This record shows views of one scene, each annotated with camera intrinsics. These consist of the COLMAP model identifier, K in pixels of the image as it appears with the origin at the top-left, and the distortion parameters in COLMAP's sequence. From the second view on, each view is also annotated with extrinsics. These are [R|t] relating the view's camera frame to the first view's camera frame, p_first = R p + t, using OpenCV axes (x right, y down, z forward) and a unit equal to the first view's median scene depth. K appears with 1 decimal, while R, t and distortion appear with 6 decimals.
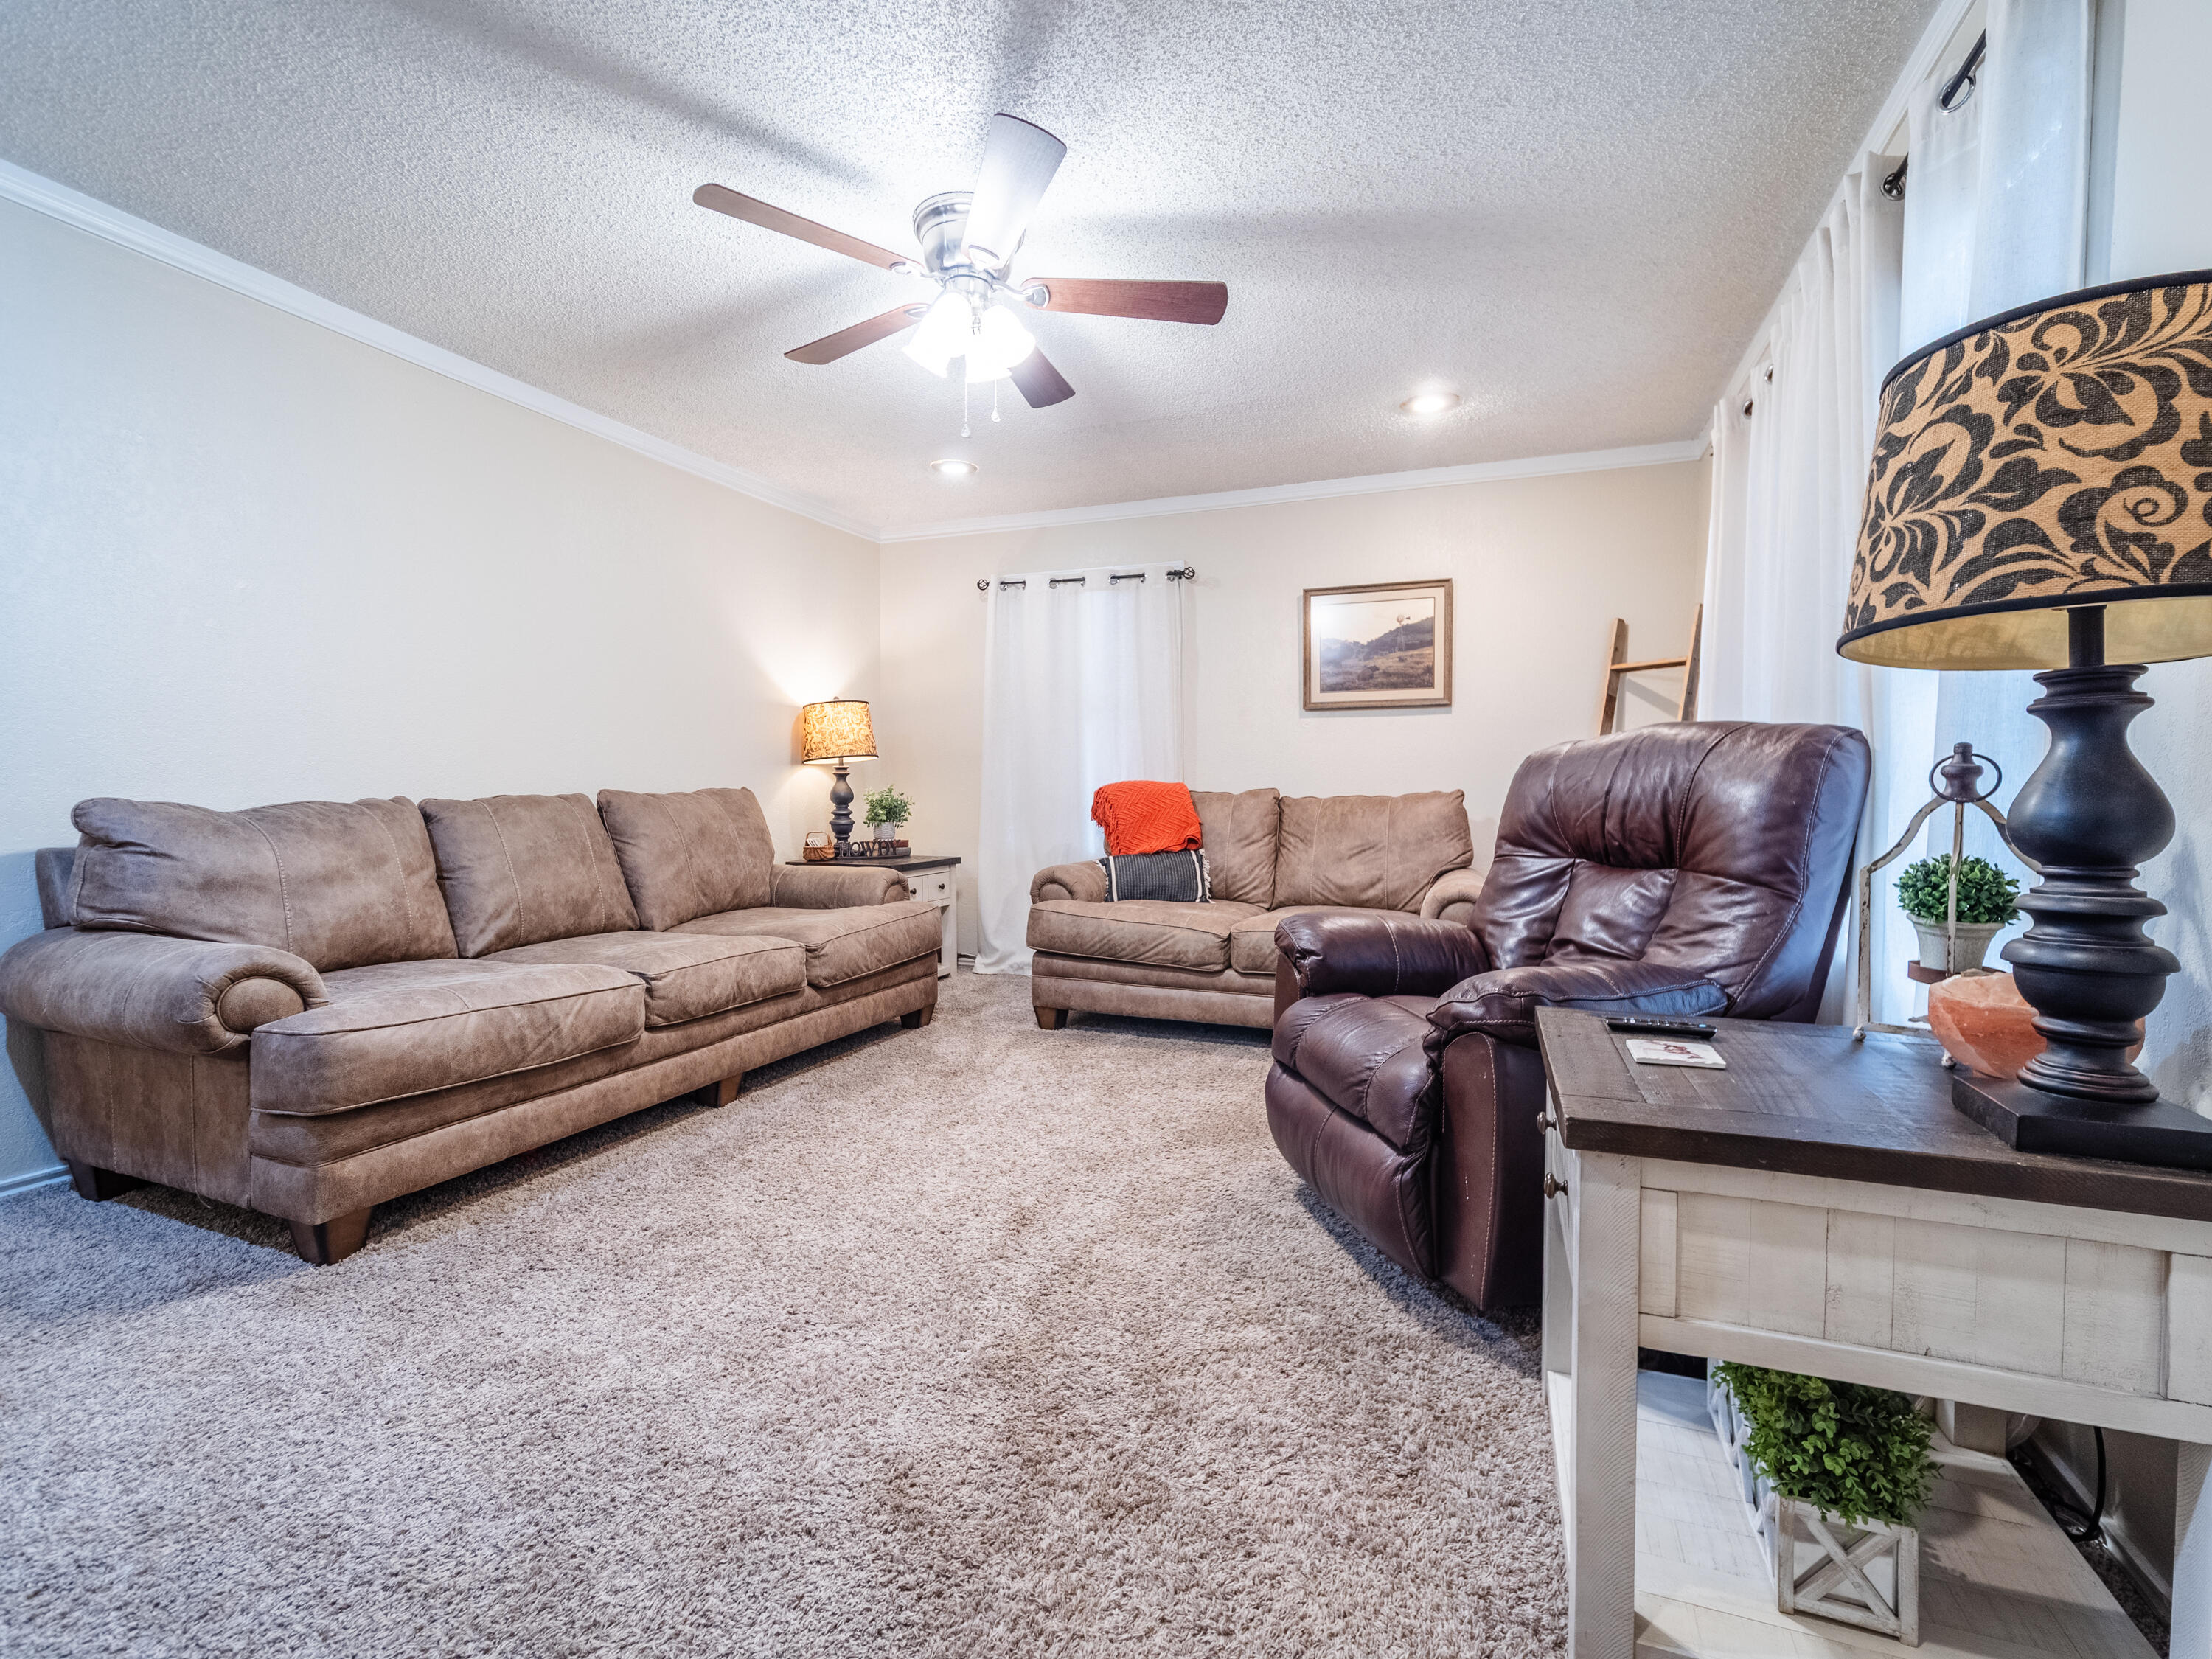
lens RADIAL K [[944.1, 0, 1106.0], [0, 944.1, 829.5], [0, 0, 1]] dist [0.000573, 0.000450]
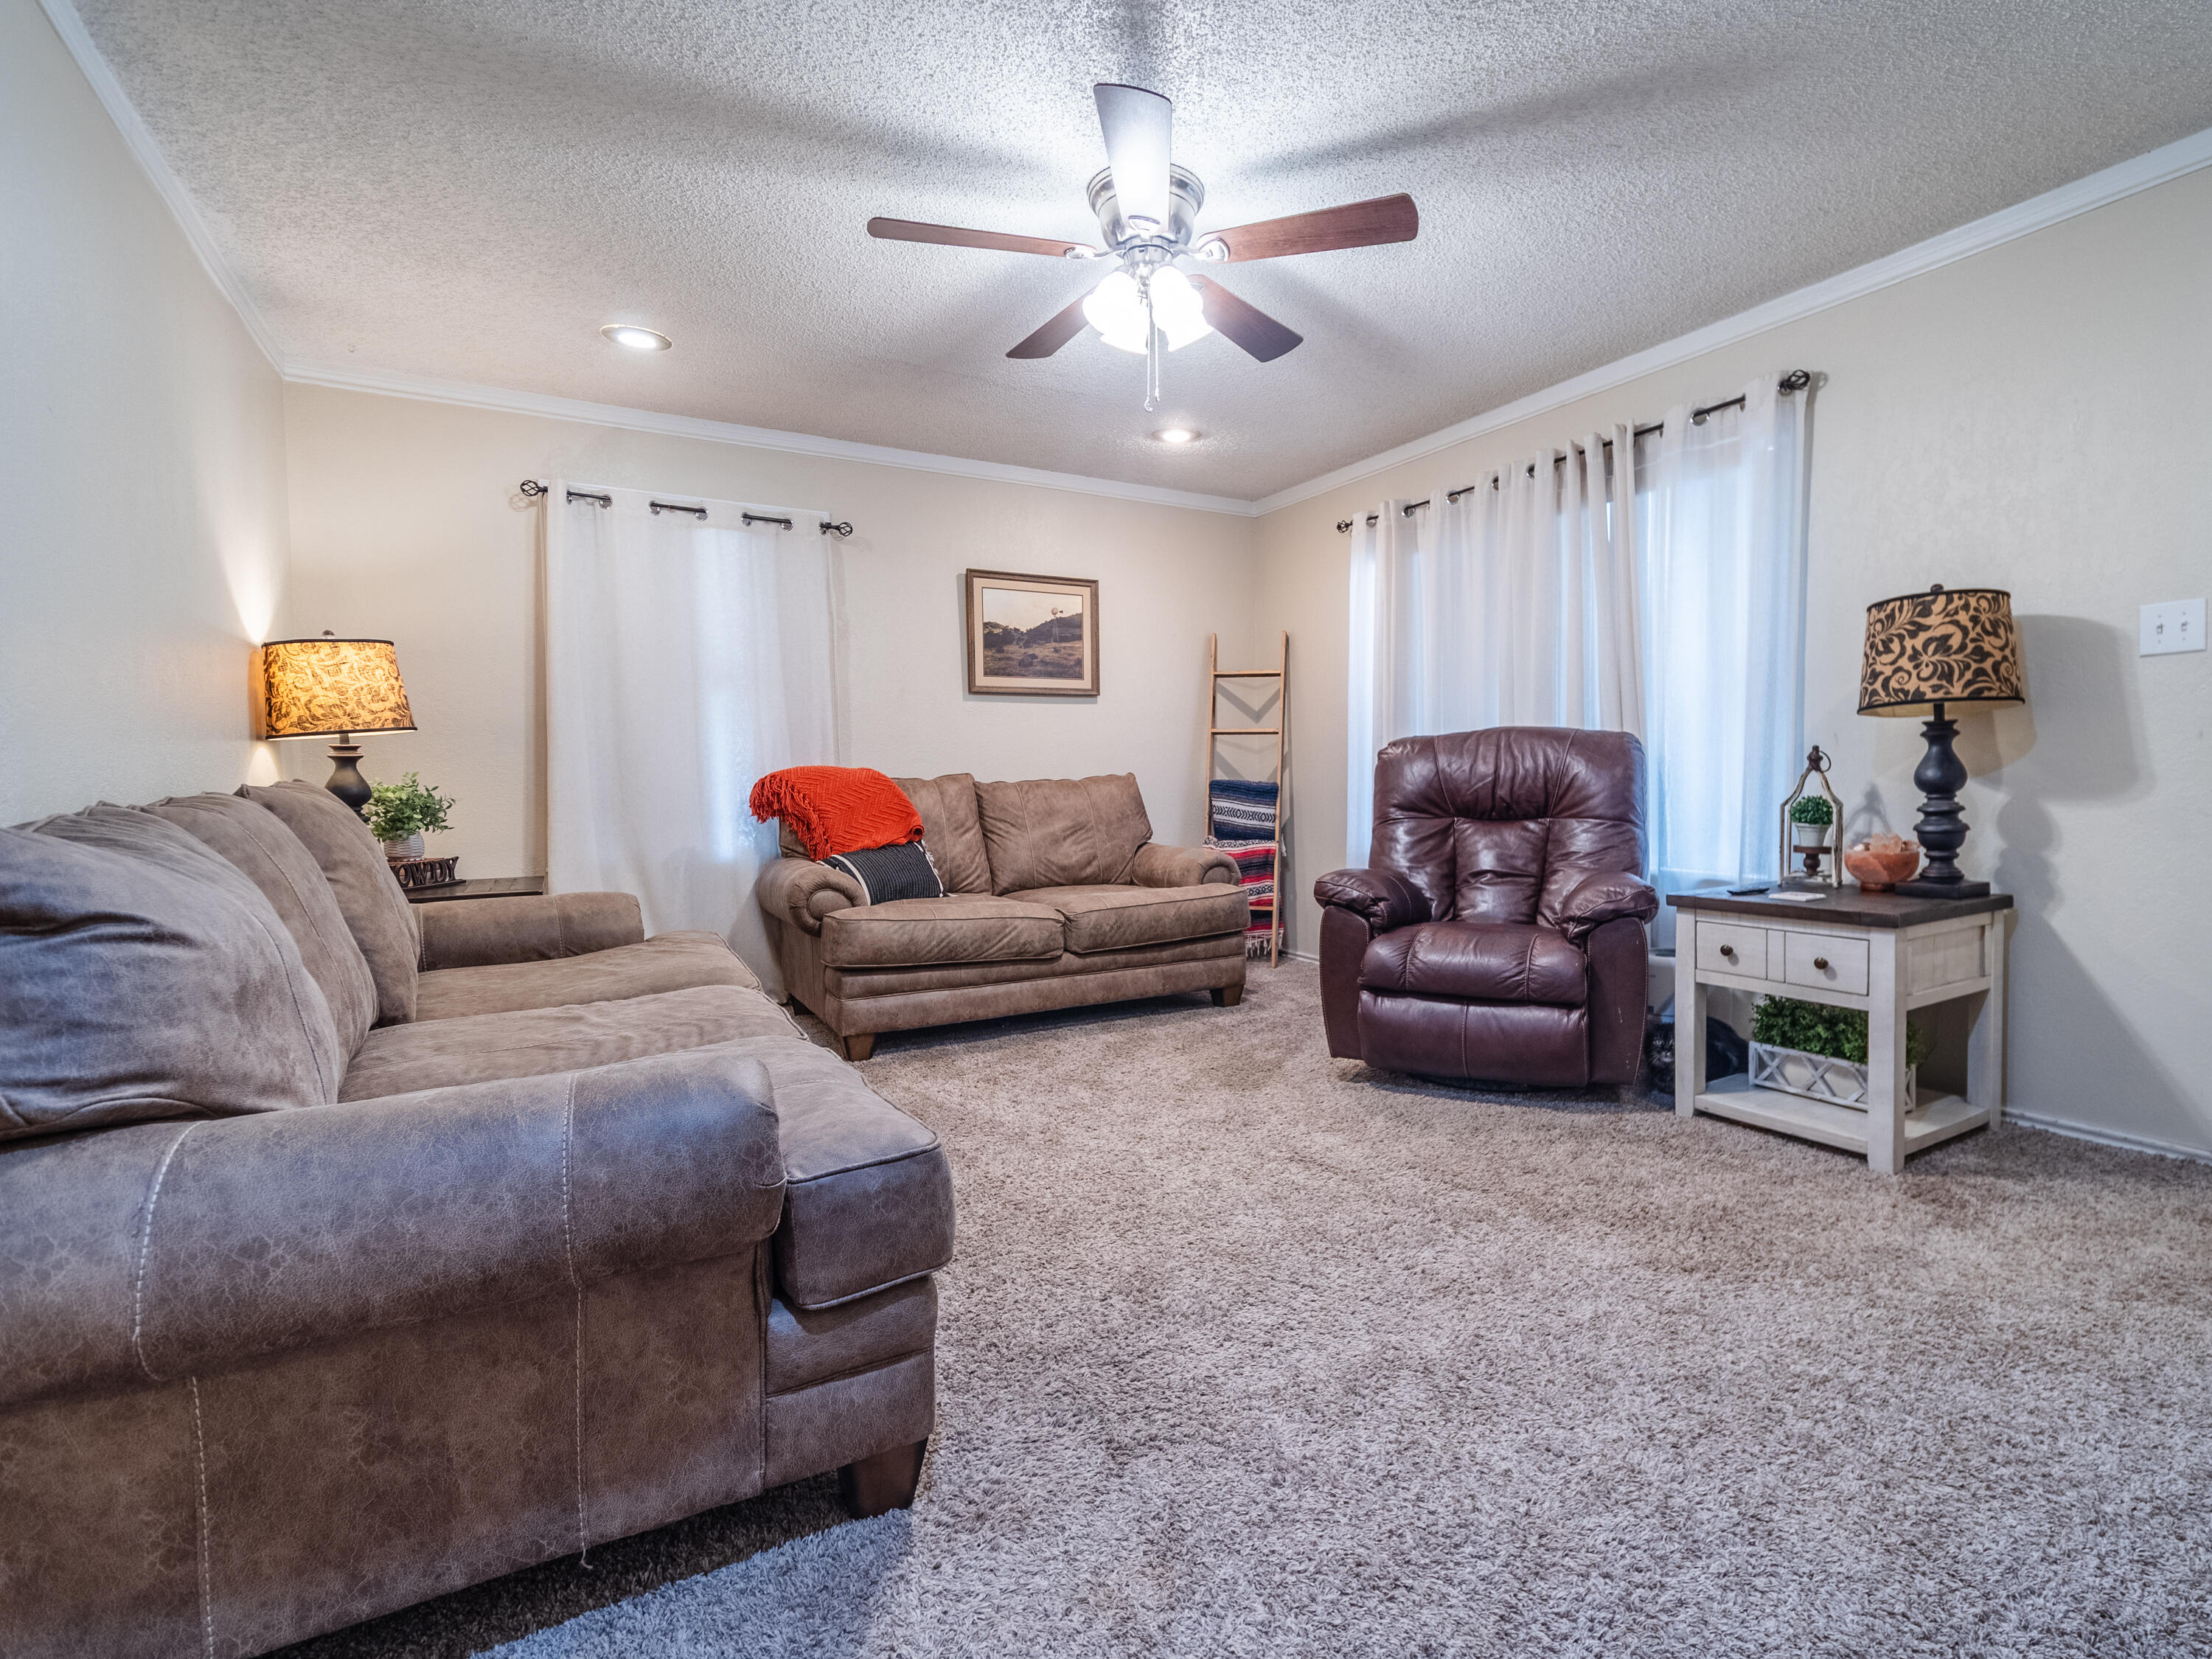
lens RADIAL K [[1074.4, 0, 1137.3], [0, 1074.4, 831.7], [0, 0, 1]] dist [-0.002460, 0.001152]
pose [[0.629433, -0.050489, 0.775413, -1.074625], [0.043771, 0.998606, 0.029491, -0.017095], [-0.775821, 0.015378, 0.630765, 0.332267]]
